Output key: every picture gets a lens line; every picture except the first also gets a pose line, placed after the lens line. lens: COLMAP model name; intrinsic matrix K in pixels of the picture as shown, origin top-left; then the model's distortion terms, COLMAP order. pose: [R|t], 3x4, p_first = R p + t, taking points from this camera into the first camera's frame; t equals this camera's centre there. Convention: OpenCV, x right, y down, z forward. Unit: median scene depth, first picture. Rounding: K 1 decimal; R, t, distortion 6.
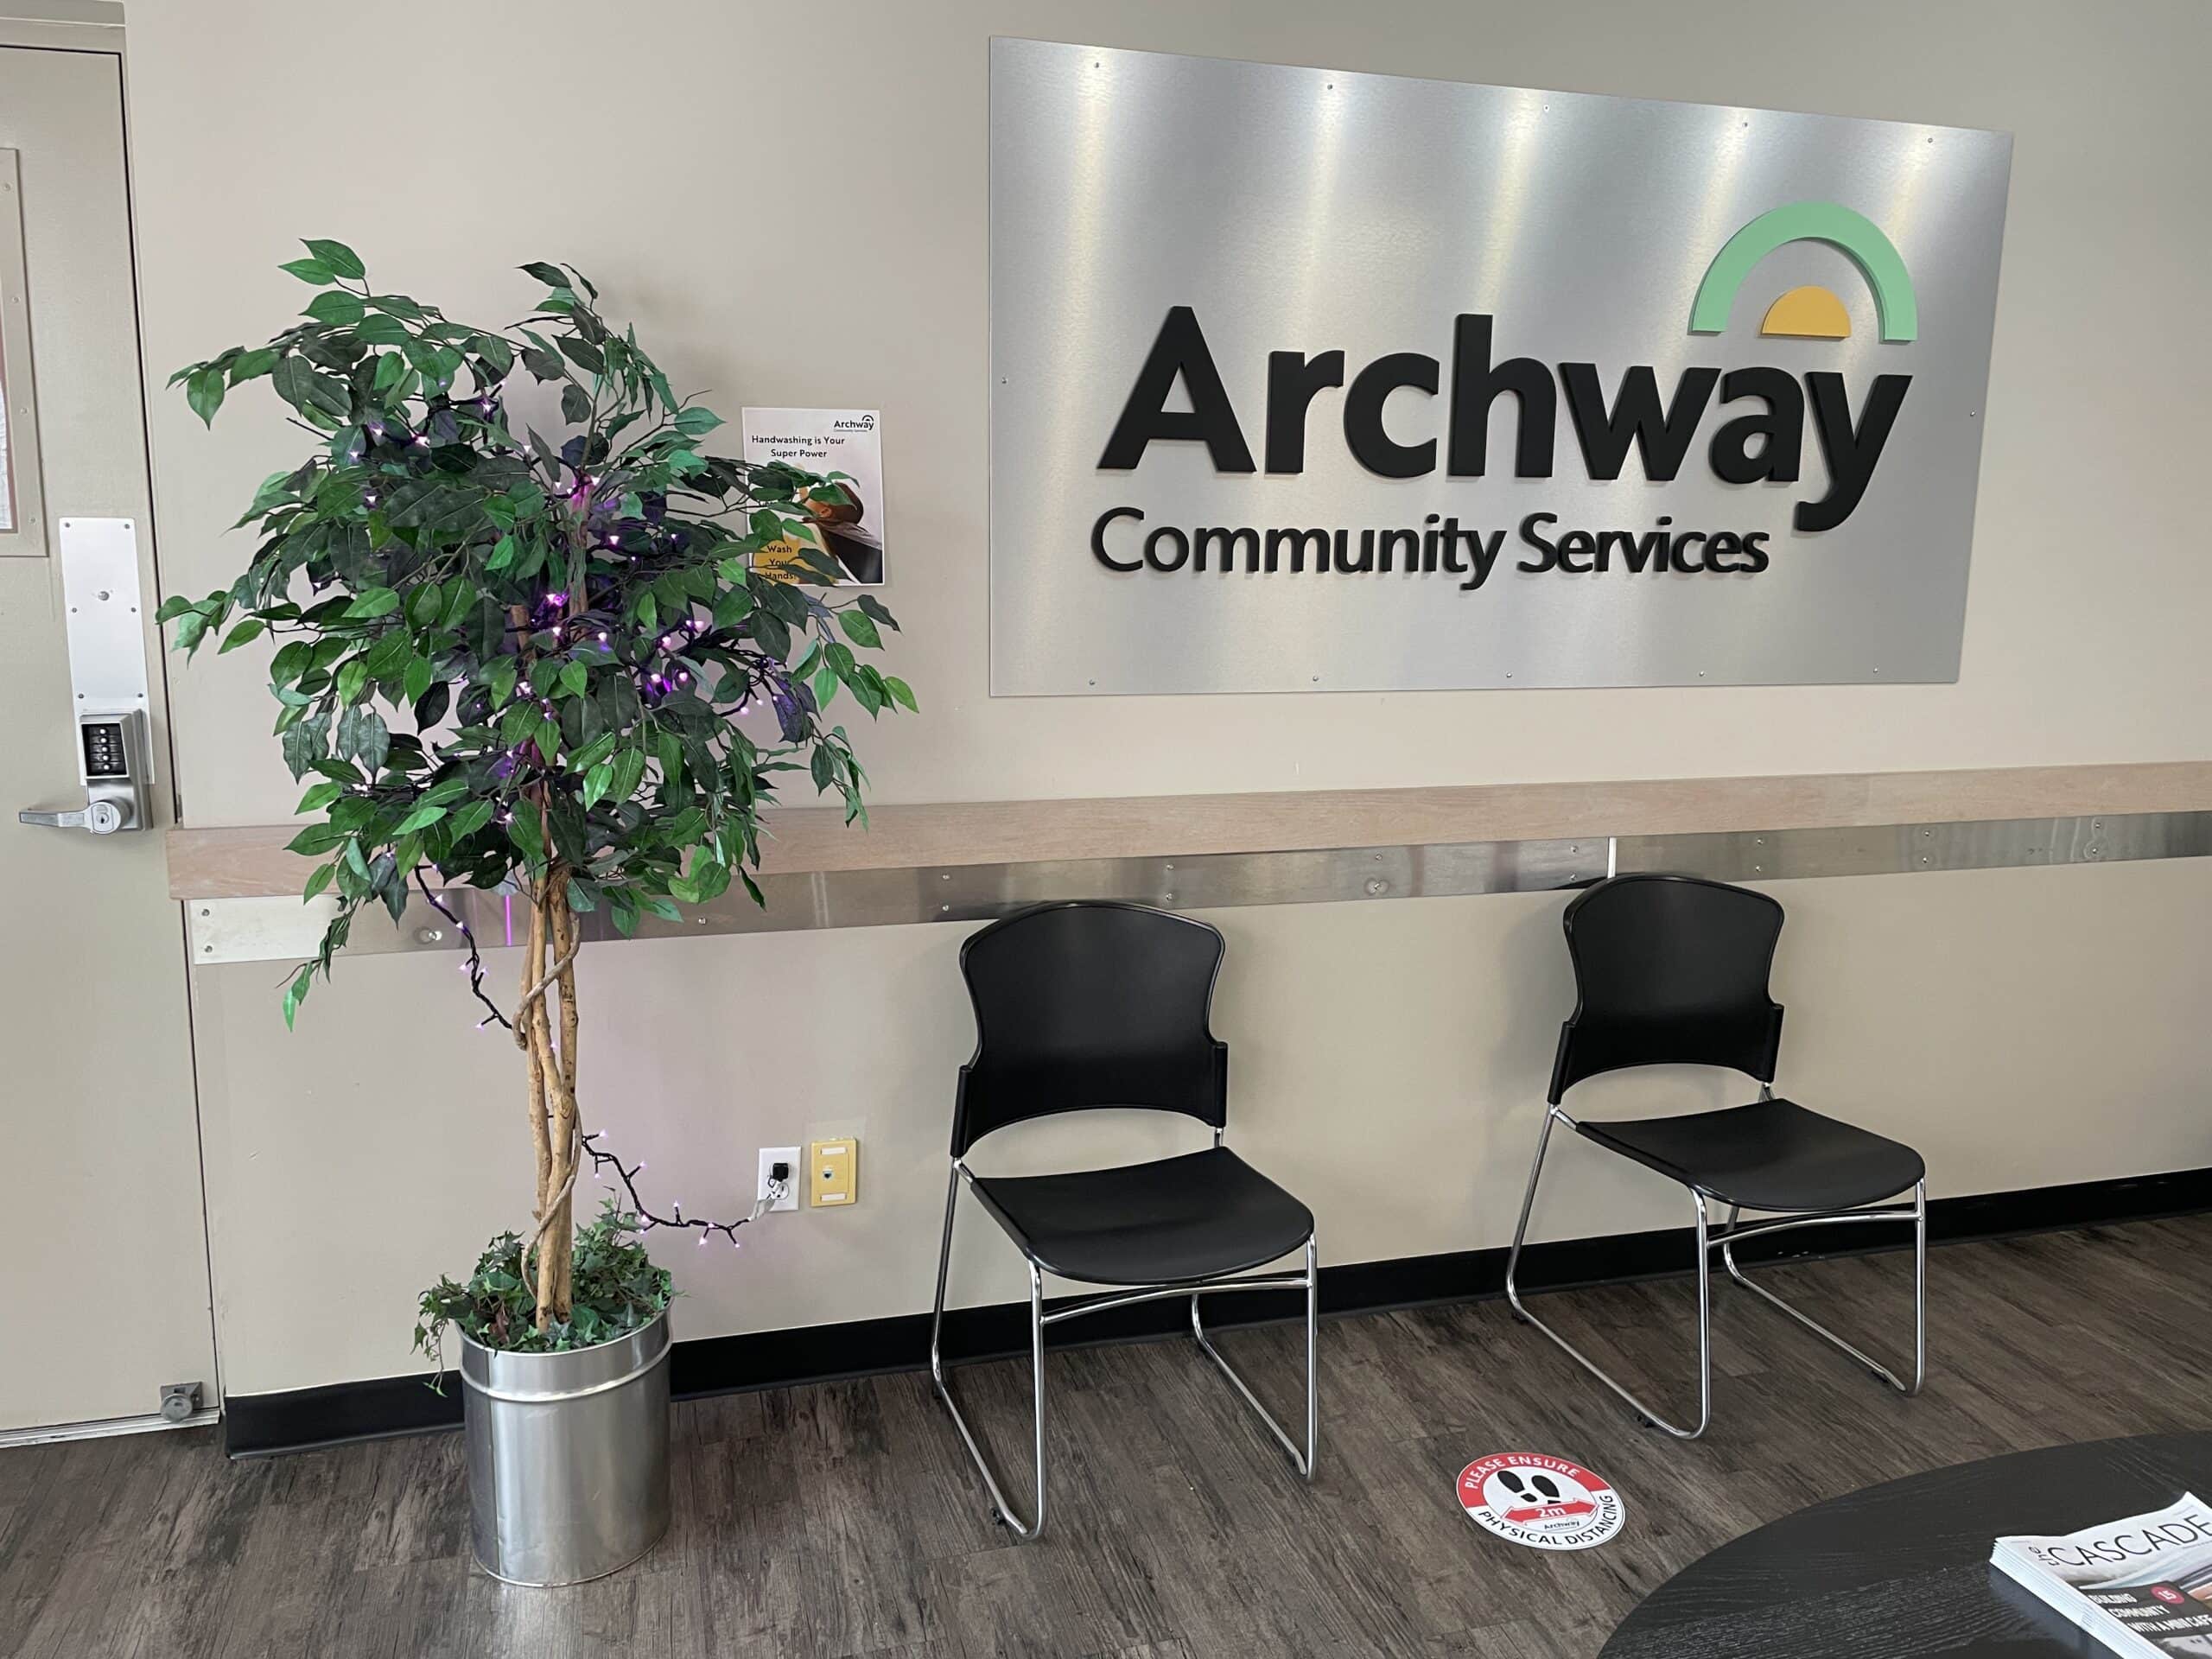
lens RADIAL K [[1683.6, 0, 1106.0], [0, 1683.6, 829.5], [0, 0, 1]] dist [0.057718, -0.001959]
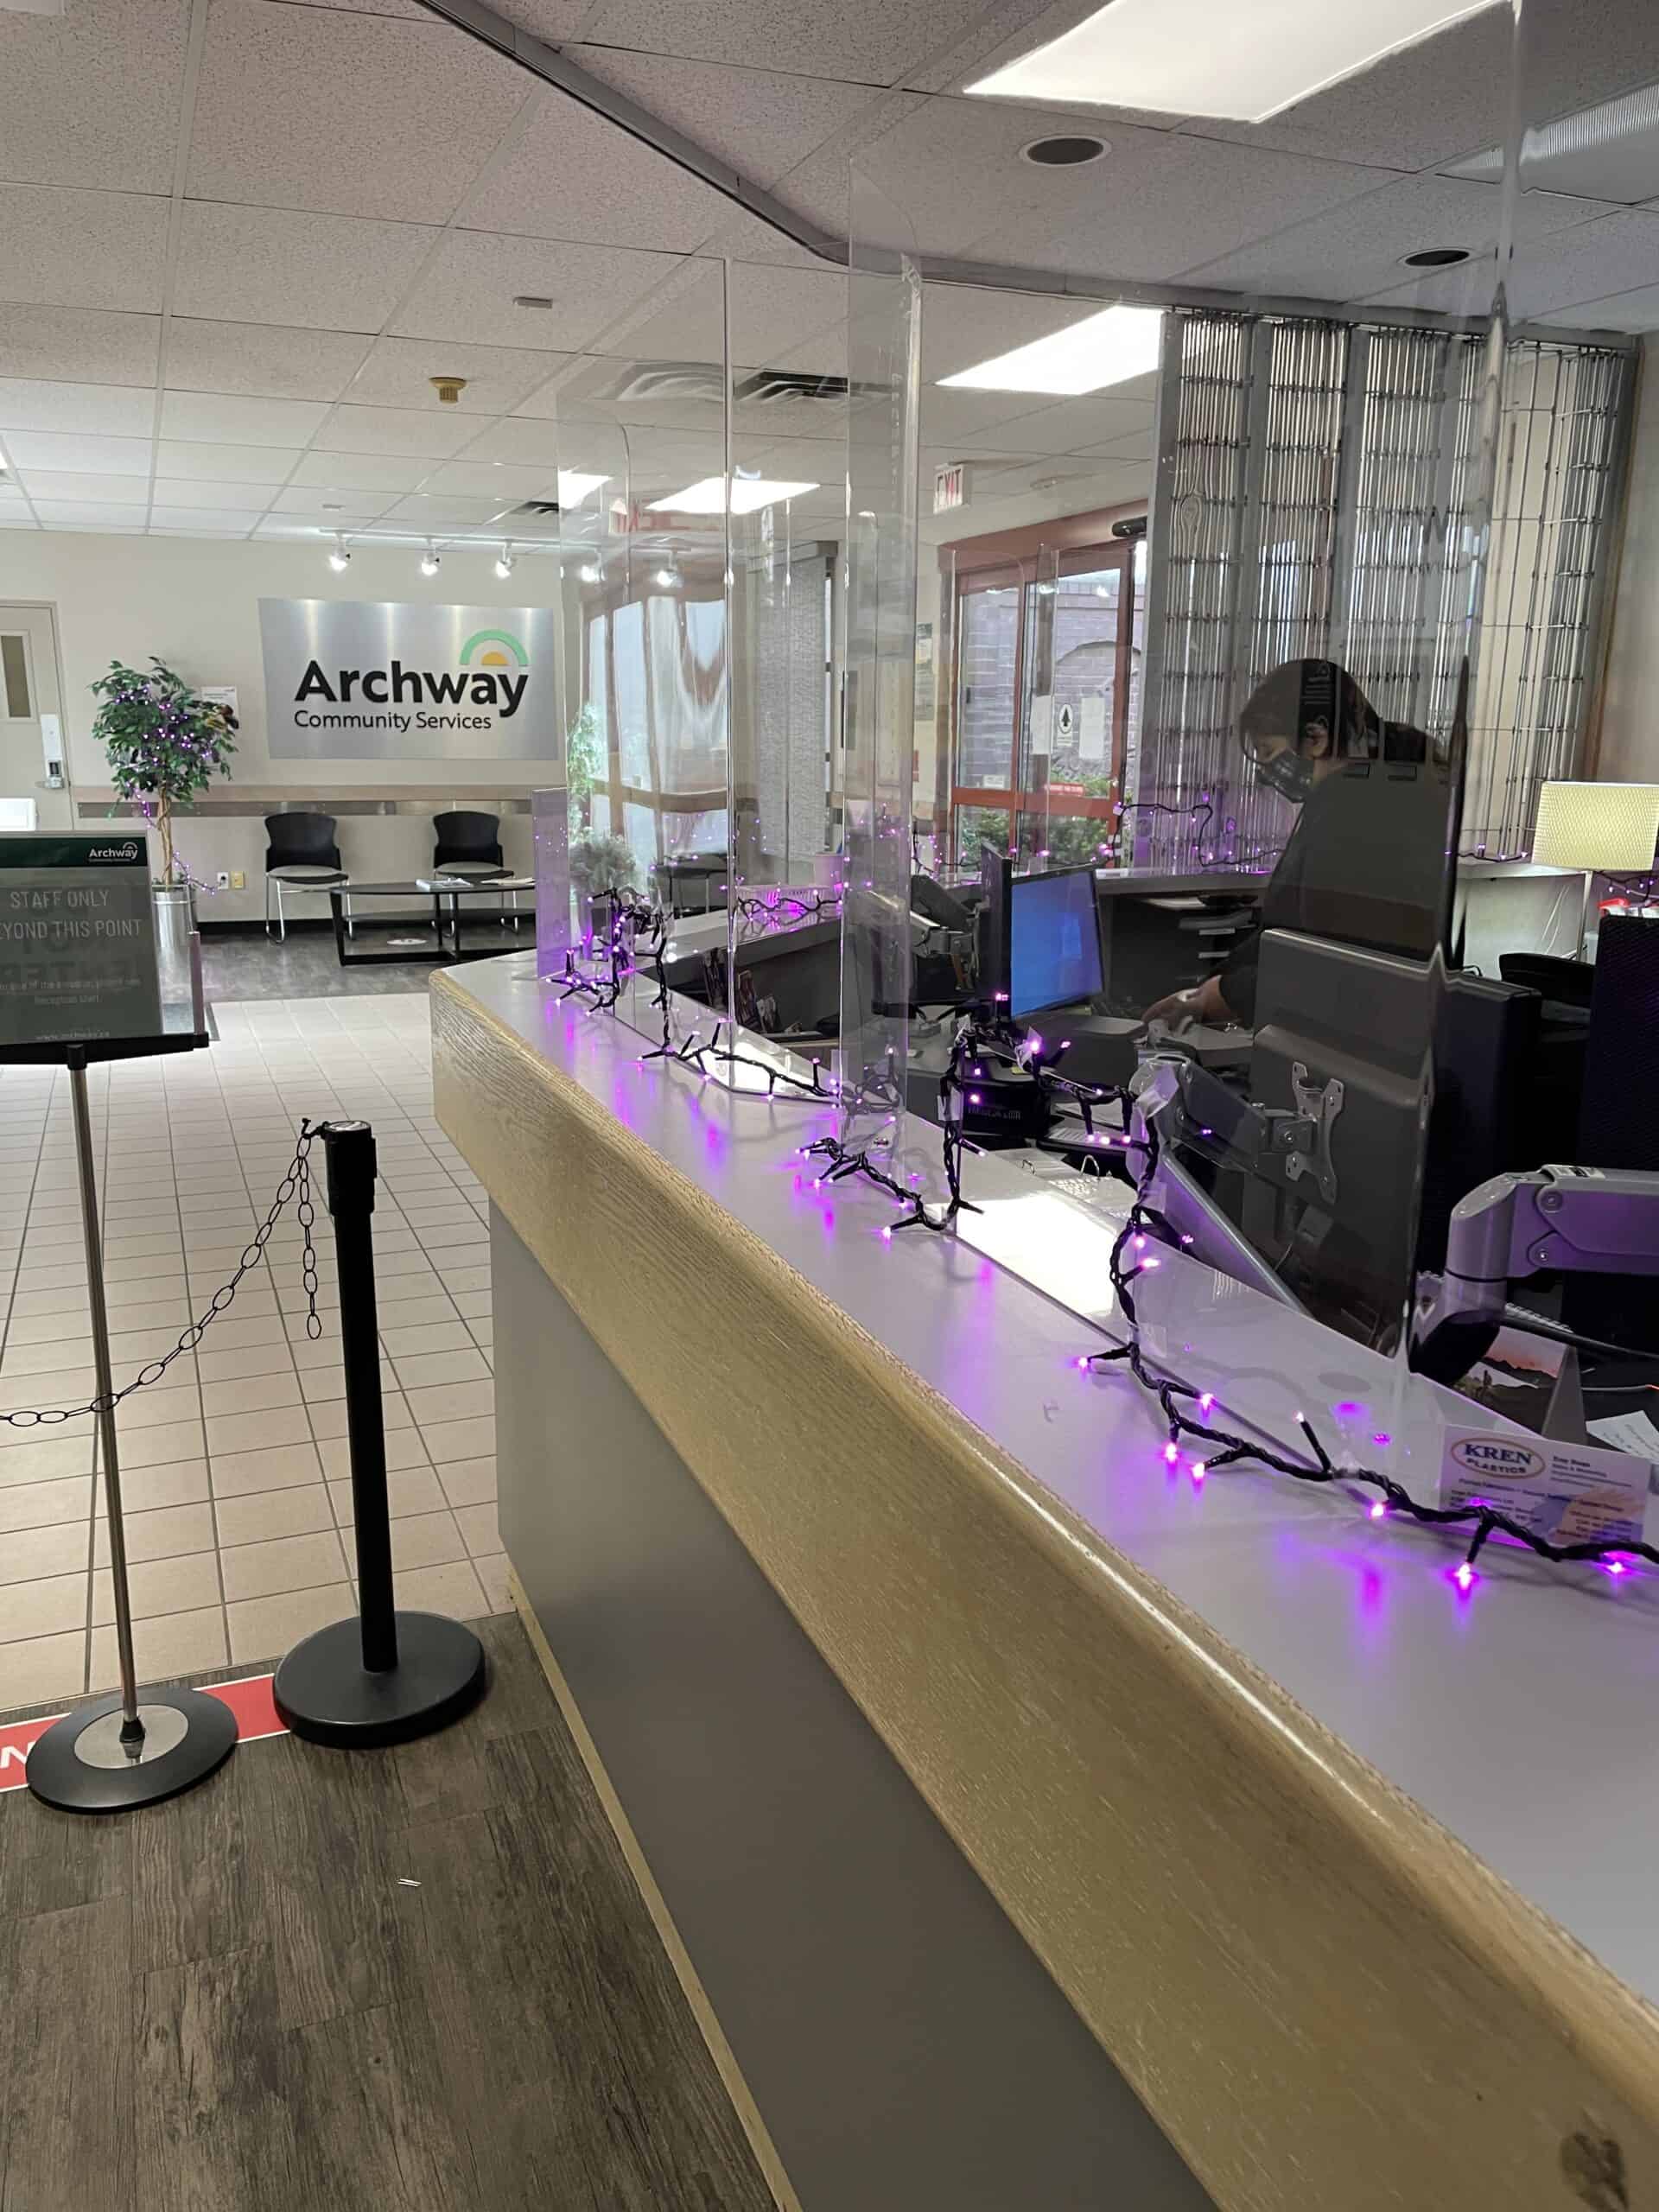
lens RADIAL K [[1683.6, 0, 829.5], [0, 1683.6, 1106.0], [0, 0, 1]] dist [0.057718, -0.001959]
pose [[0.994779, -0.031721, 0.097001, 0.979147], [0.027068, 0.998436, 0.048914, 0.686364], [-0.098401, -0.046033, 0.994082, -3.734886]]
